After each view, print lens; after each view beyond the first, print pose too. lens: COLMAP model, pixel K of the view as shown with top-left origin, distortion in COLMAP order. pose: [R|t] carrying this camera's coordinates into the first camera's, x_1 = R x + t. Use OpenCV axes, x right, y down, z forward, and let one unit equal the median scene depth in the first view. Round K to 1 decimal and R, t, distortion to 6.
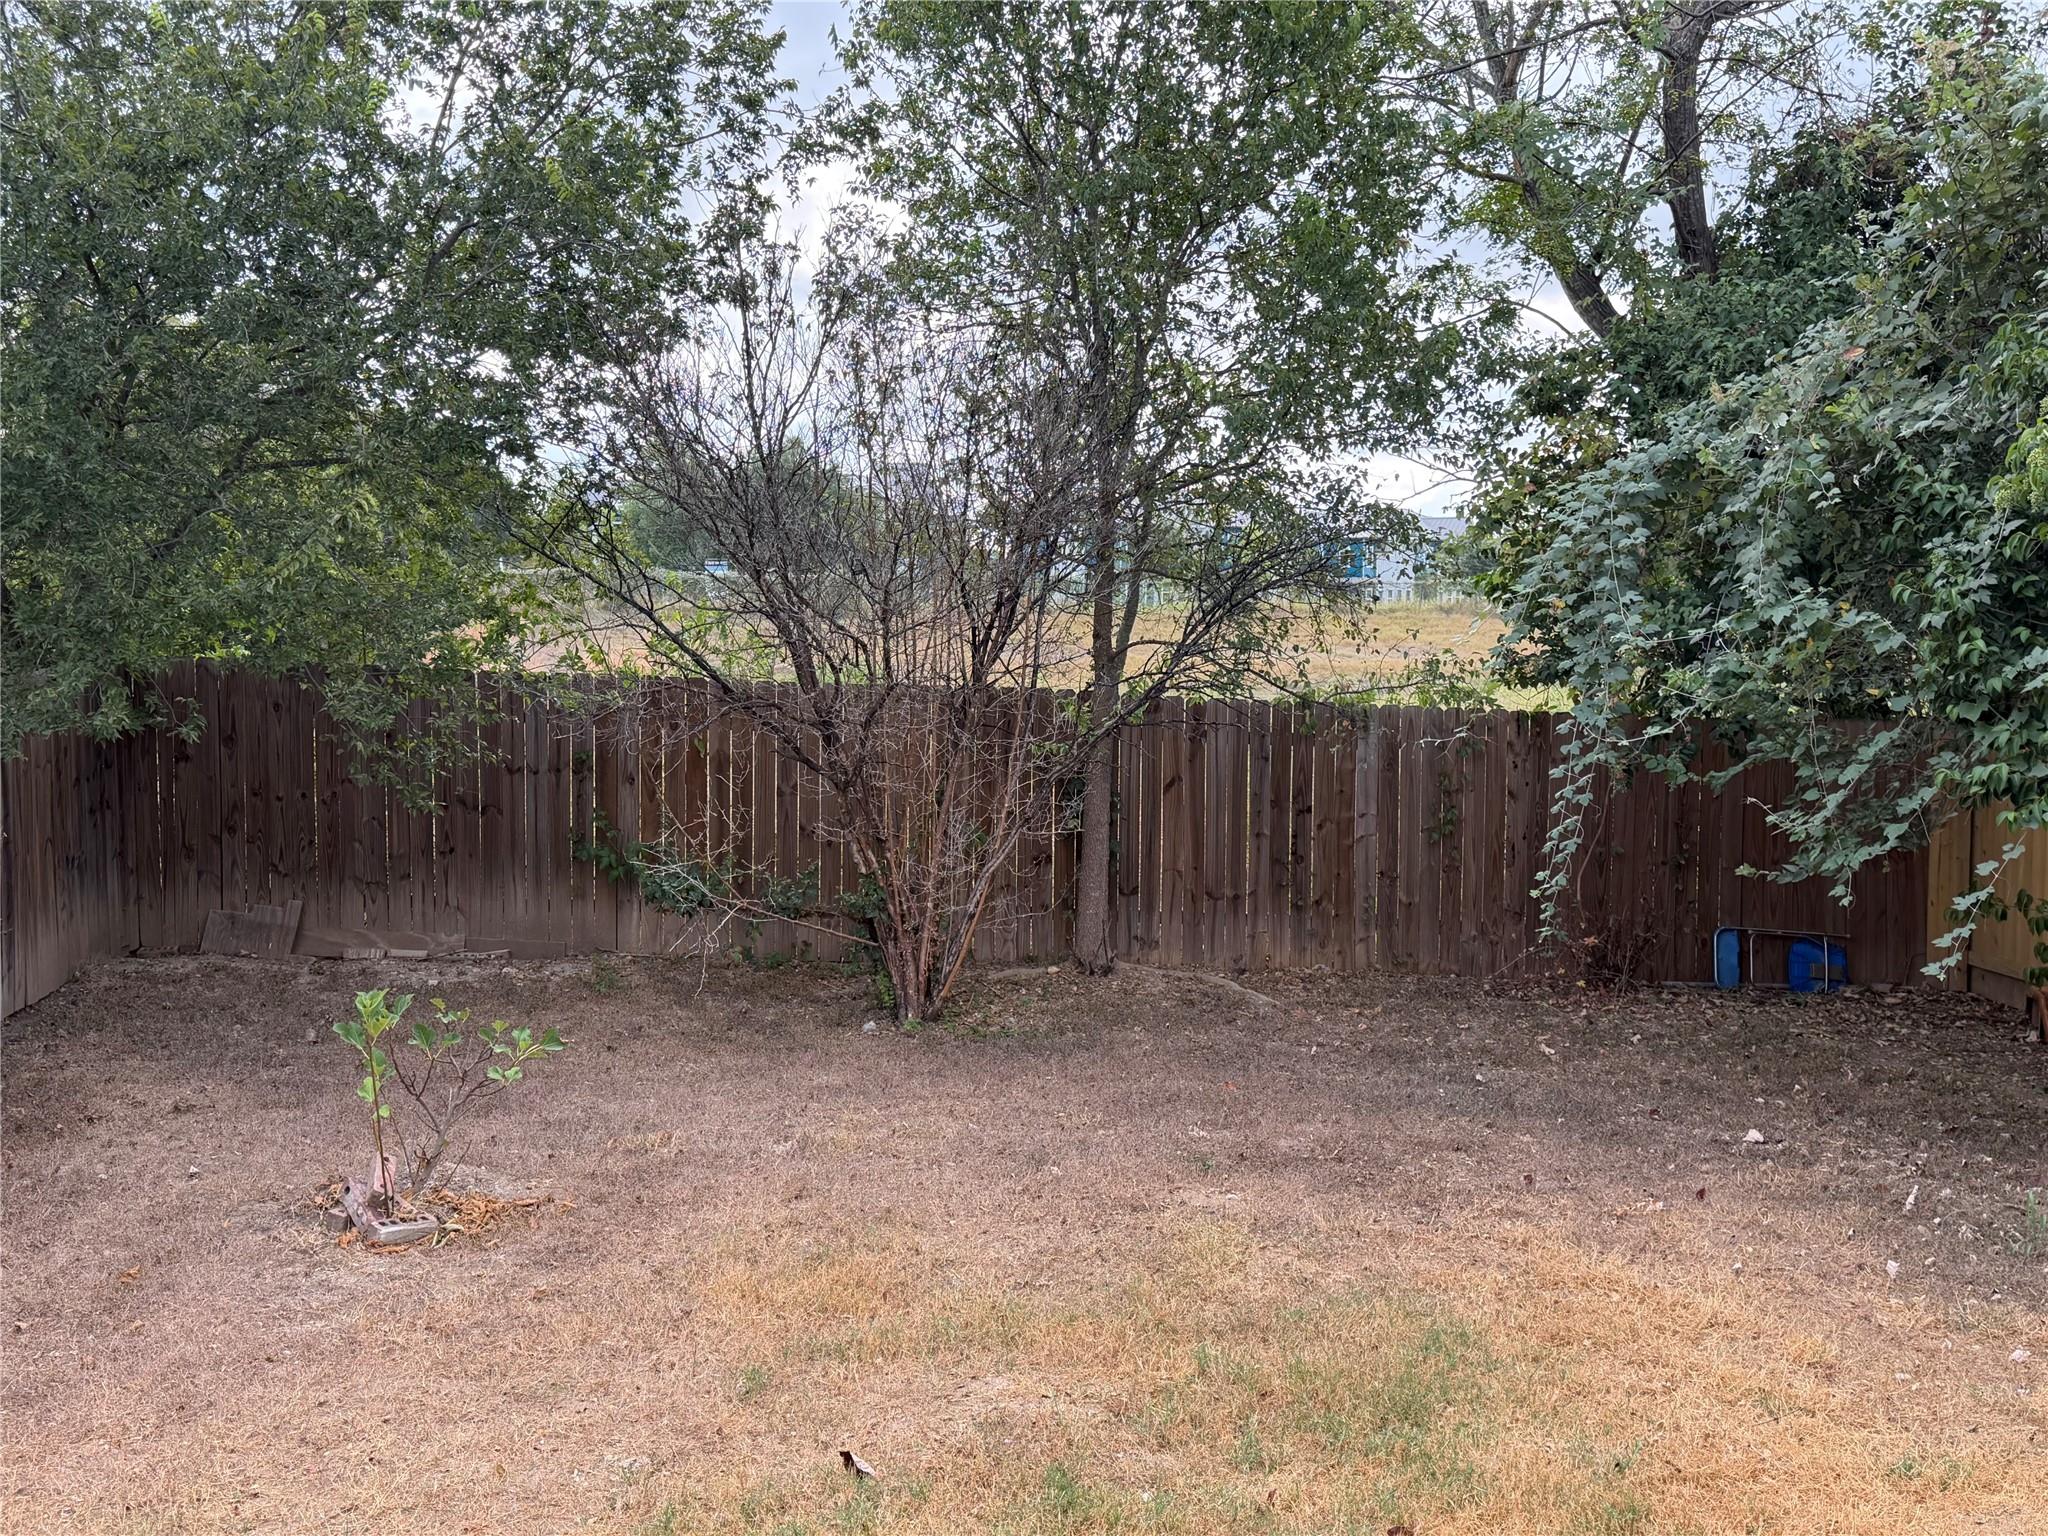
lens RADIAL K [[2041.1, 0, 1021.4], [0, 2041.1, 764.8], [0, 0, 1]] dist [0.072278, 0.000000]
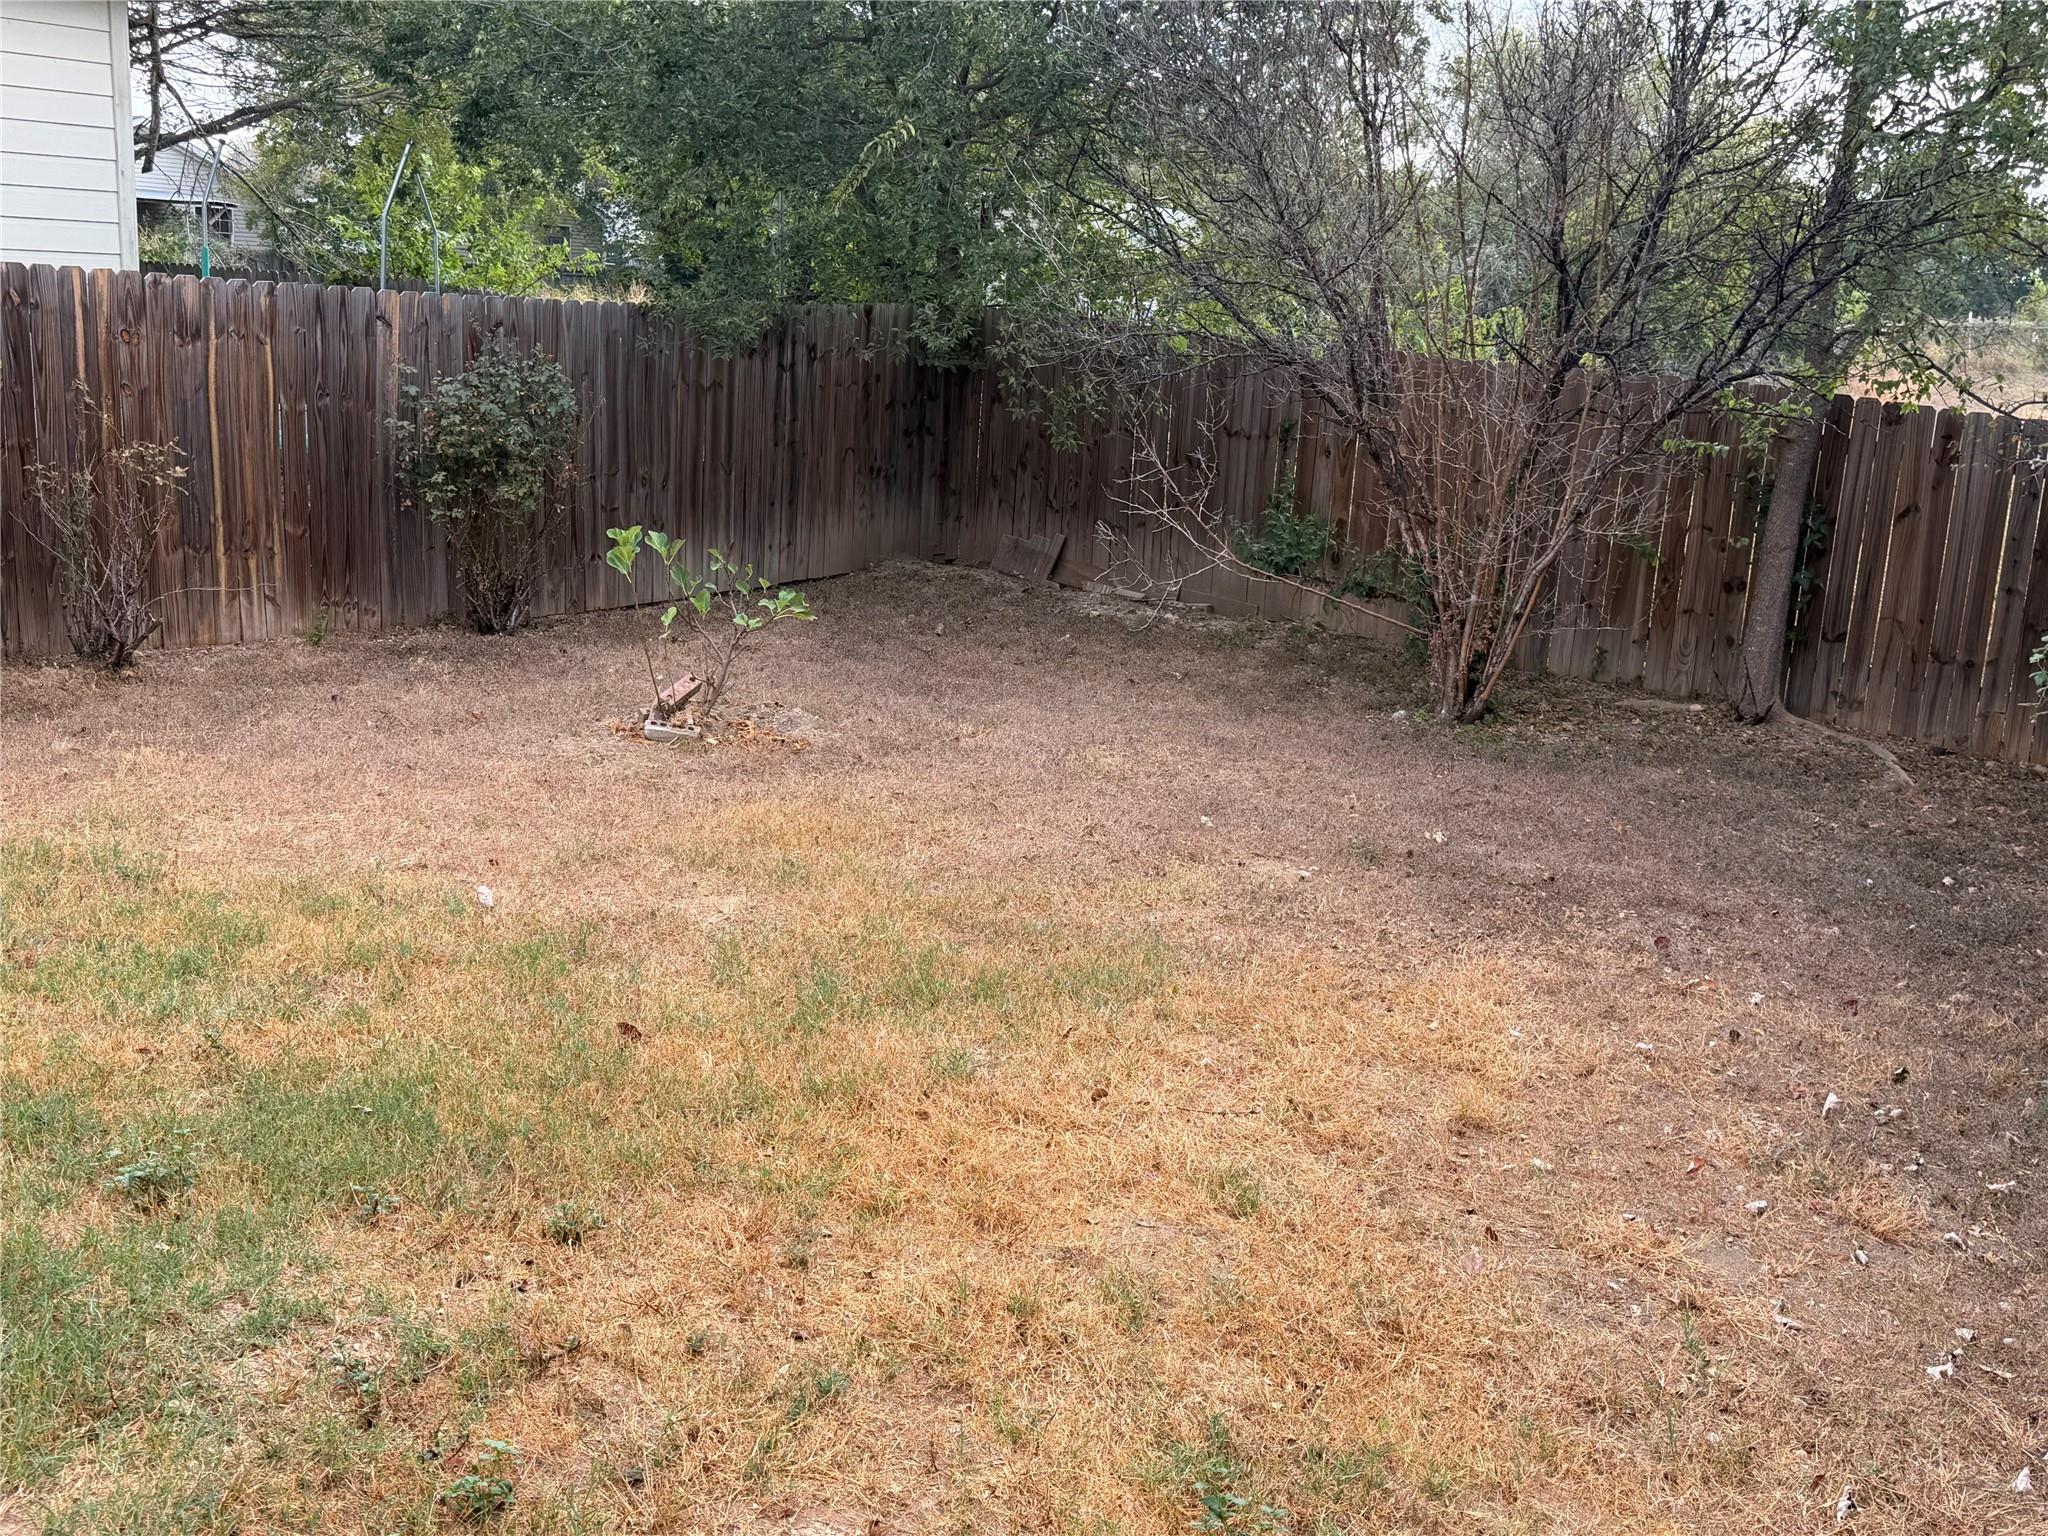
lens RADIAL K [[2041.1, 0, 1021.0], [0, 2041.1, 768.5], [0, 0, 1]] dist [0.072278, 0.000000]
pose [[0.749160, 0.185889, -0.635771, 0.370470], [-0.112169, 0.981555, 0.154816, 0.020879], [0.652822, -0.044669, 0.756193, 0.130063]]
